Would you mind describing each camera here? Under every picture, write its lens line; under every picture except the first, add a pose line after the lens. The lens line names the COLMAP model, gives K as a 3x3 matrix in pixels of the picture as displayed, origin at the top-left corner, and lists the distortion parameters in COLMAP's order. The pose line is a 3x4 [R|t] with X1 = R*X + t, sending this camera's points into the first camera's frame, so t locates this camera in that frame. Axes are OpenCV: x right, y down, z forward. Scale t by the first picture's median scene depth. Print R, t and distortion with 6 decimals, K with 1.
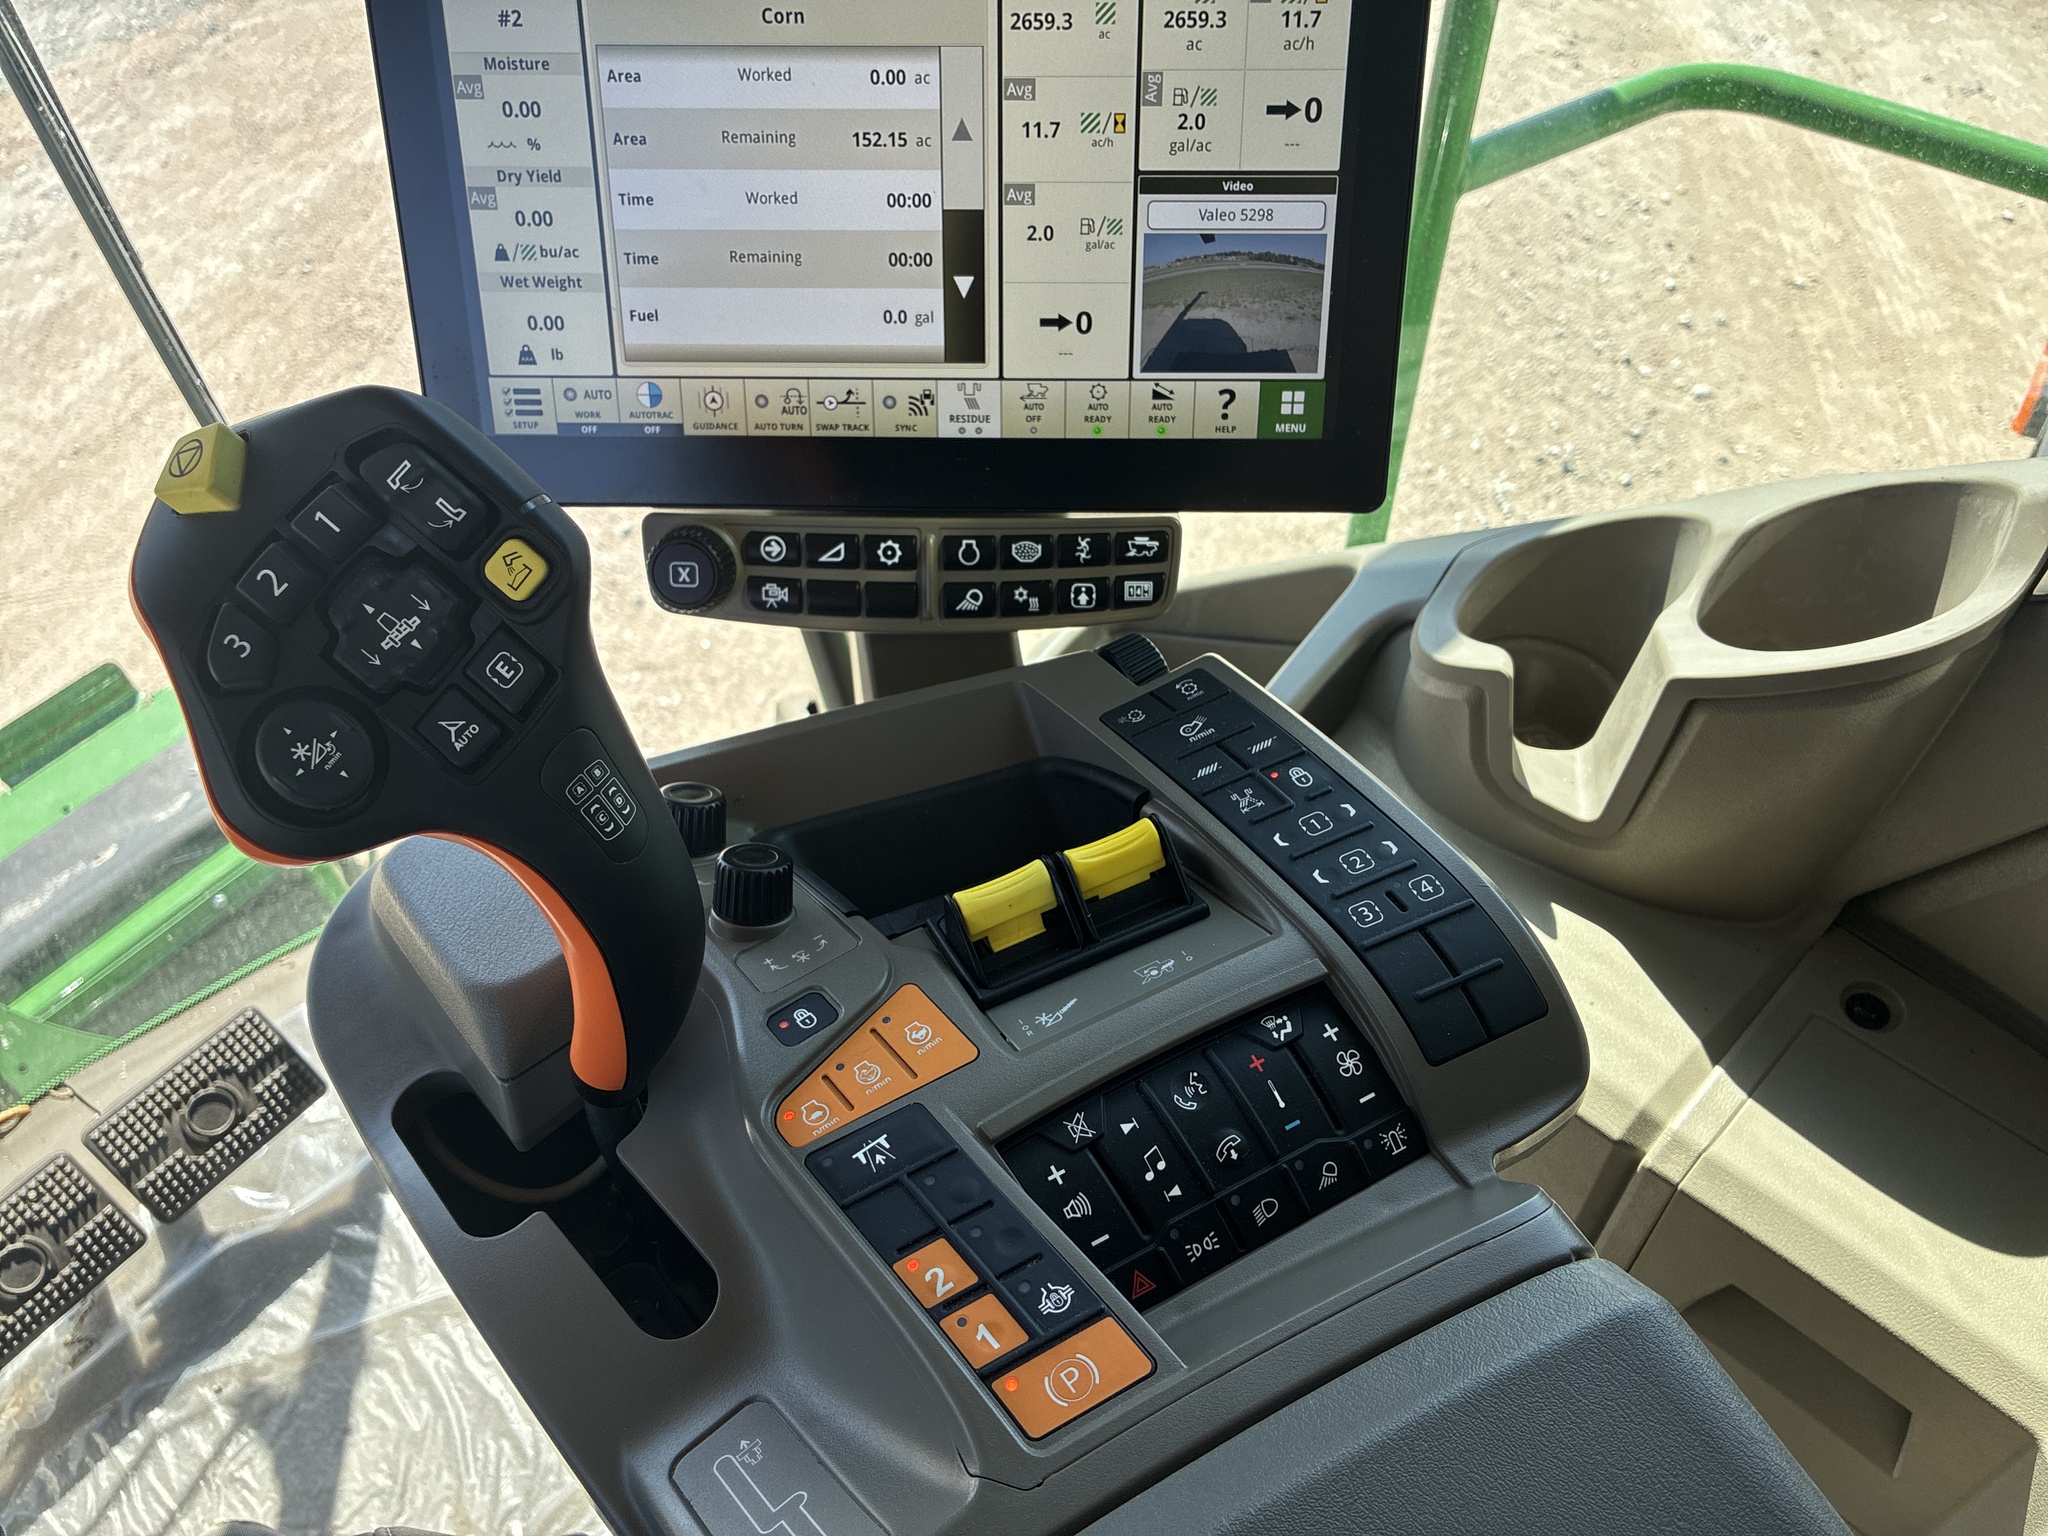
lens RADIAL K [[1636.7, 0, 1028.9], [0, 1636.7, 781.0], [0, 0, 1]] dist [0.053272, -0.085567]
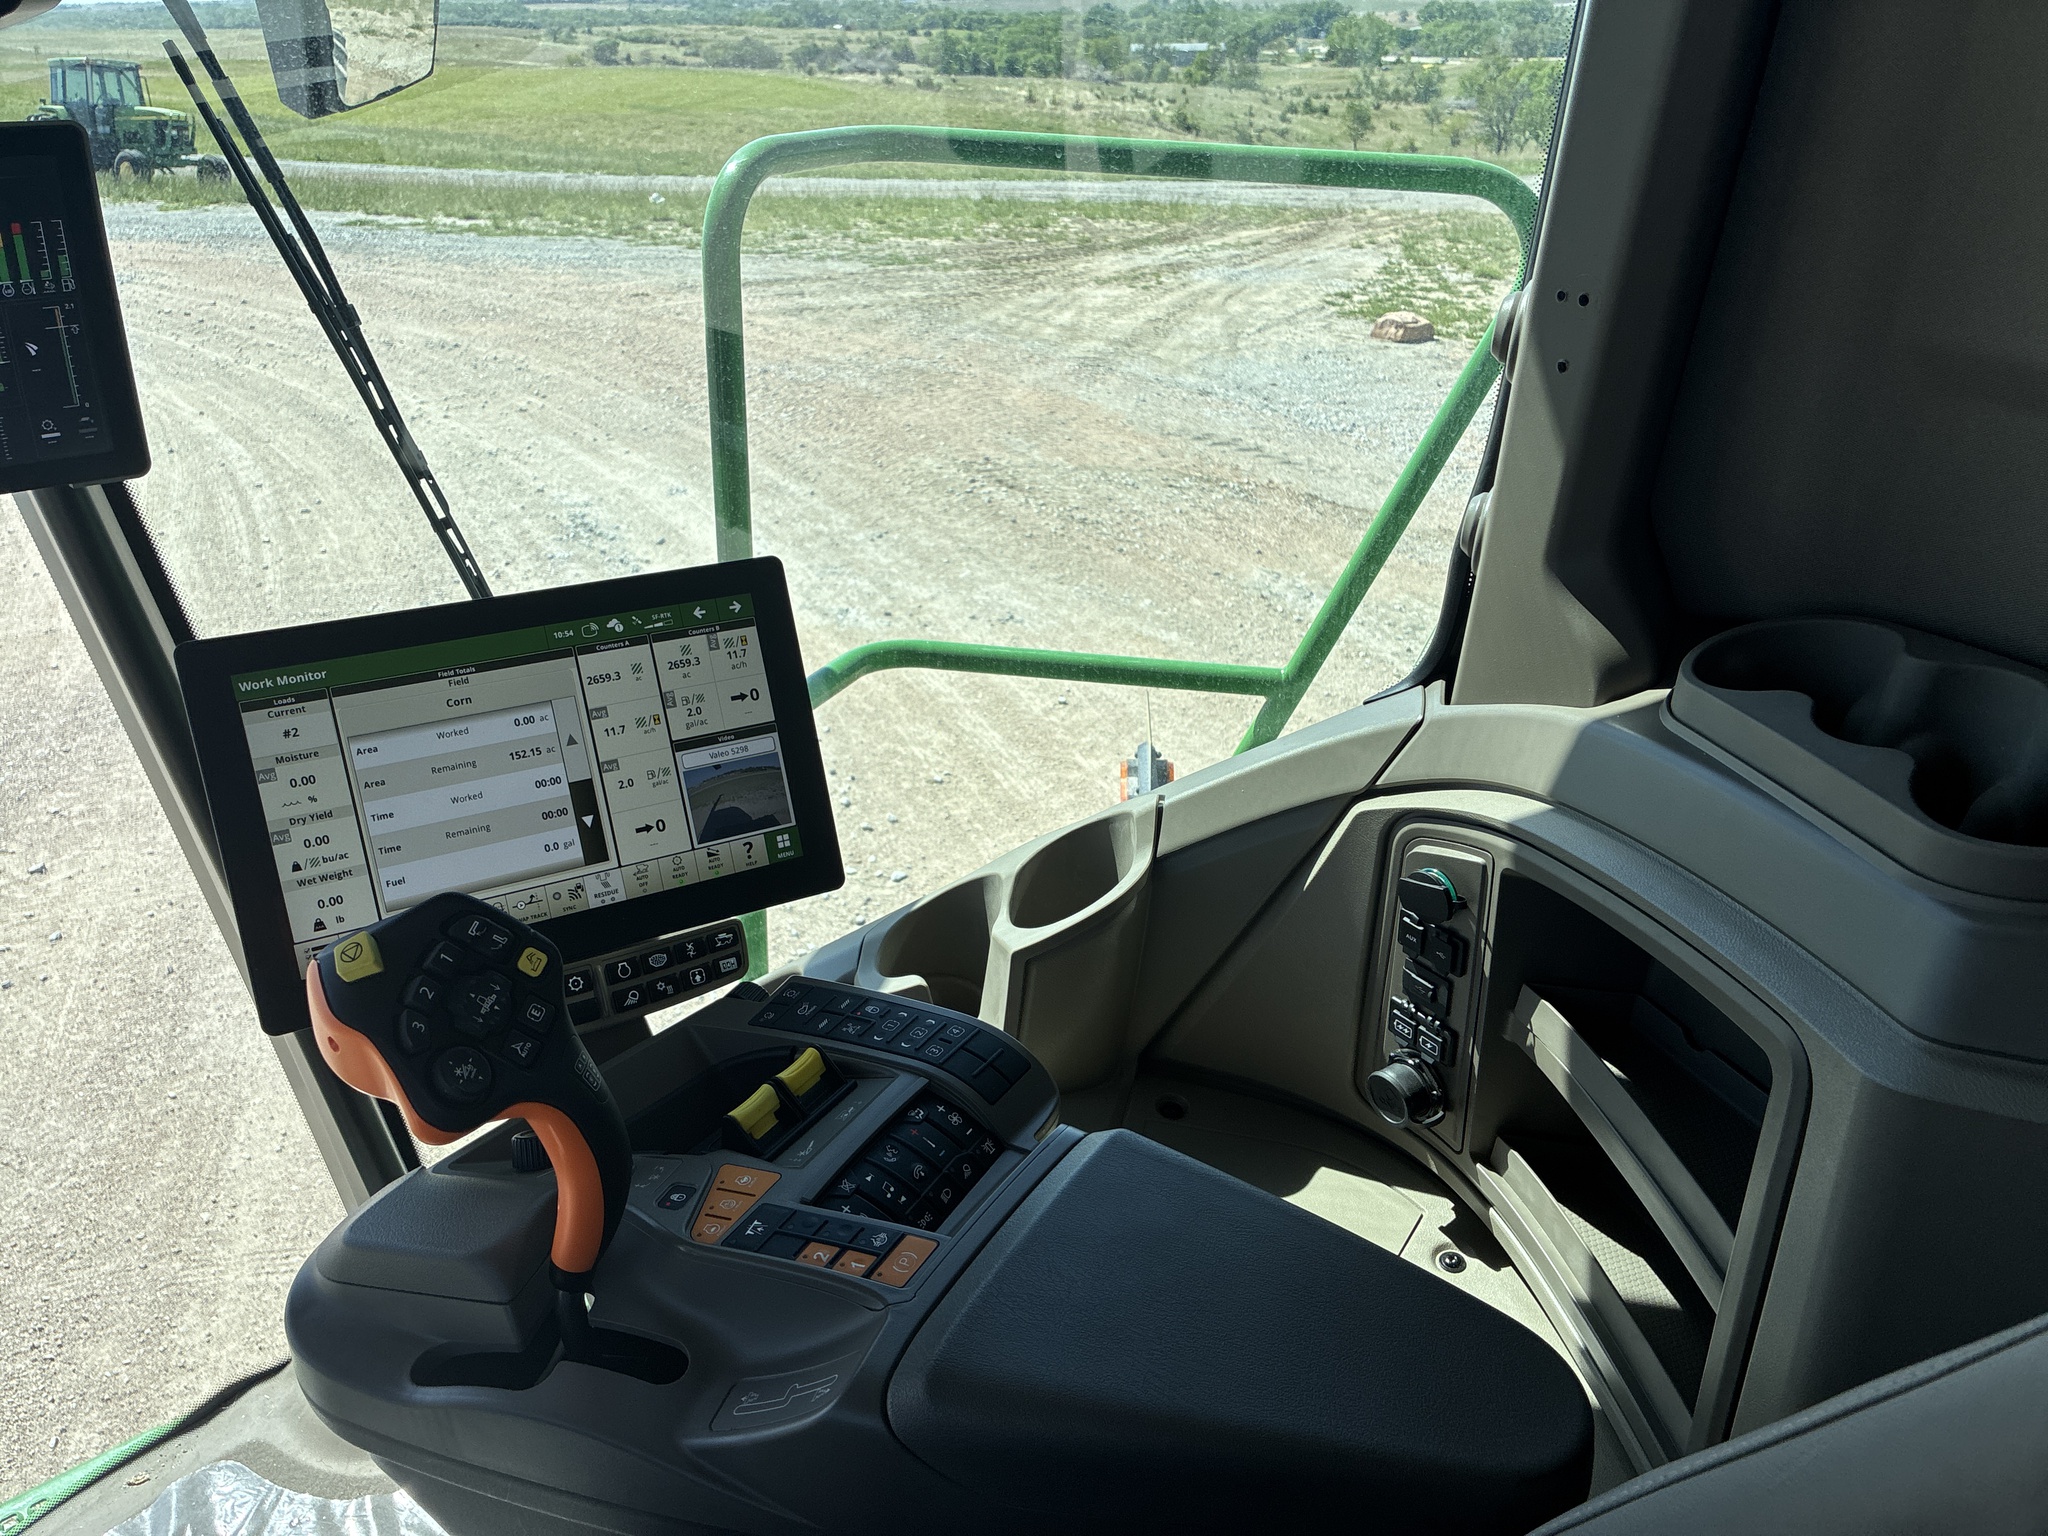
lens RADIAL K [[1580.8, 0, 1018.4], [0, 1580.8, 739.7], [0, 0, 1]] dist [0.043684, 0.000944]
pose [[0.864635, -0.196358, 0.462440, -0.402141], [0.348559, 0.897351, -0.270681, 0.232327], [-0.361820, 0.395227, 0.844323, -0.609546]]
